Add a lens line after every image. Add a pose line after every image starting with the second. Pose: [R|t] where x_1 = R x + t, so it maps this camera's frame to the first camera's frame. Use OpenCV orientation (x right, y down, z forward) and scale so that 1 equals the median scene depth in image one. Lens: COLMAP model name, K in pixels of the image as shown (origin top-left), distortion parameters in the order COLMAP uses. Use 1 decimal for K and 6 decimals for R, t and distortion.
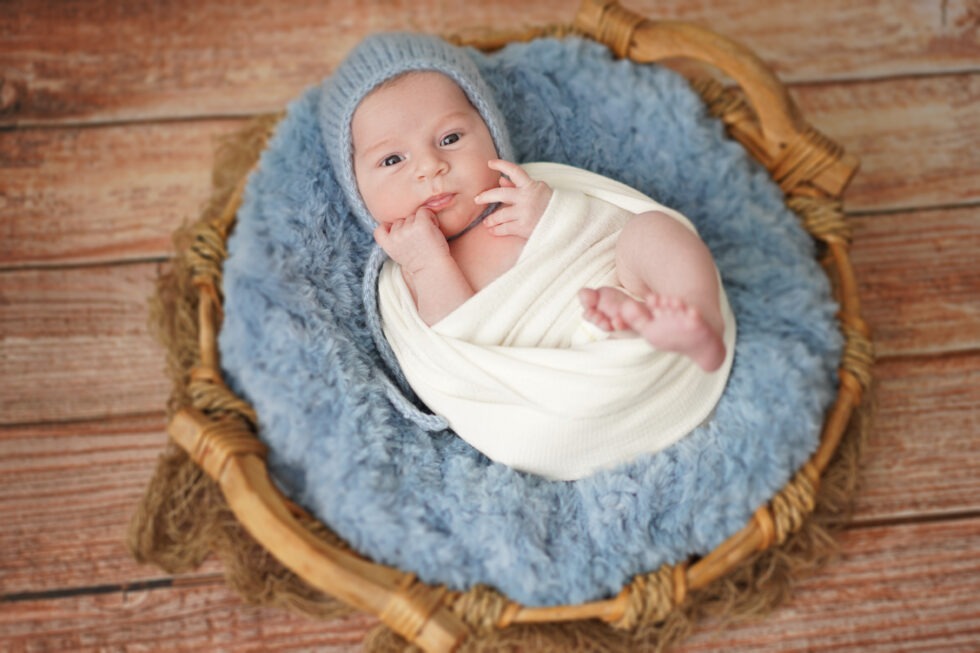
lens RADIAL K [[1556.0, 0, 495.2], [0, 1556.0, 330.5], [0, 0, 1]] dist [-0.001067, 0.000000]
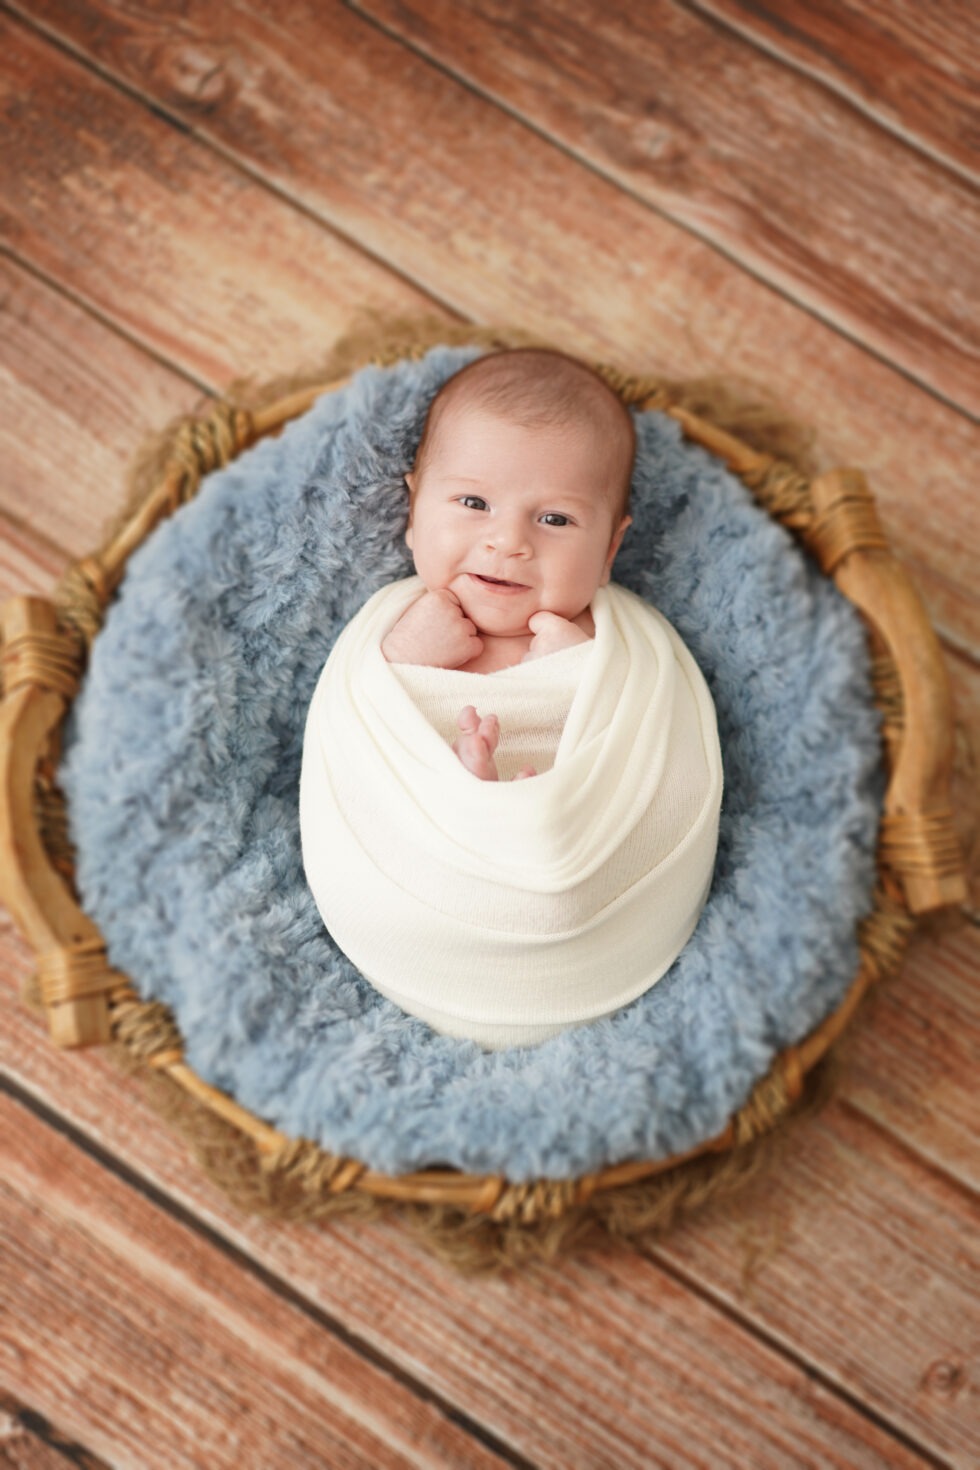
lens RADIAL K [[2334.0, 0, 488.4], [0, 2334.0, 726.3], [0, 0, 1]] dist [-0.001067, 0.000000]
pose [[0.750252, 0.634792, -0.184828, 0.208240], [-0.593064, 0.769718, 0.236238, -0.278270], [0.292227, -0.067623, 0.953955, -0.069192]]
